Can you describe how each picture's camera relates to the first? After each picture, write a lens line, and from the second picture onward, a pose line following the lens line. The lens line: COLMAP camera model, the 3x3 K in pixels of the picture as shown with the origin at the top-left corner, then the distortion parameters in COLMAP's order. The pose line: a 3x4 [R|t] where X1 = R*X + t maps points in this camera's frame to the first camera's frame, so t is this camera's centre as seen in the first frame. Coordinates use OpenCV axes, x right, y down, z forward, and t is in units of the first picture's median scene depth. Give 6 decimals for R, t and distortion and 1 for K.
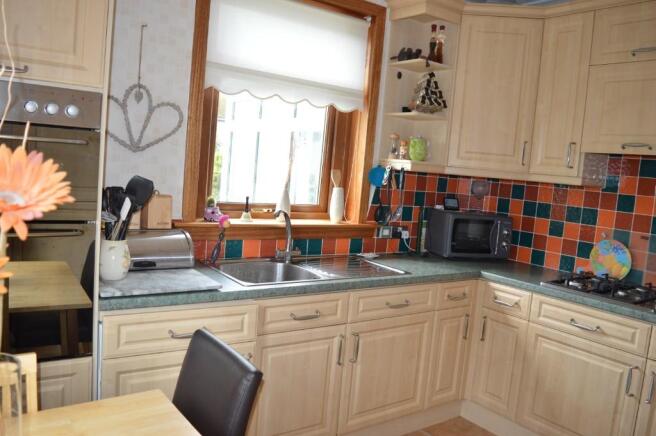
lens RADIAL K [[522.4, 0, 328.0], [0, 522.4, 218.0], [0, 0, 1]] dist [-0.090740, 0.013801]
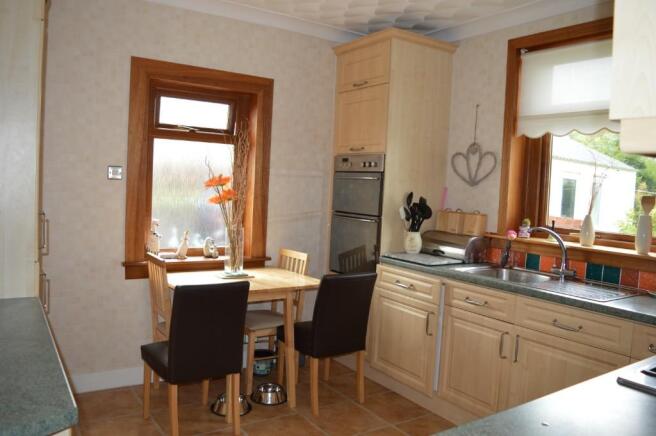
lens RADIAL K [[522.4, 0, 328.0], [0, 522.4, 218.0], [0, 0, 1]] dist [-0.090740, 0.013801]
pose [[-0.049829, -0.013740, -0.998663, 1.065574], [-0.147607, 0.989026, -0.006243, 0.038404], [0.987790, 0.147099, -0.051311, 0.575858]]
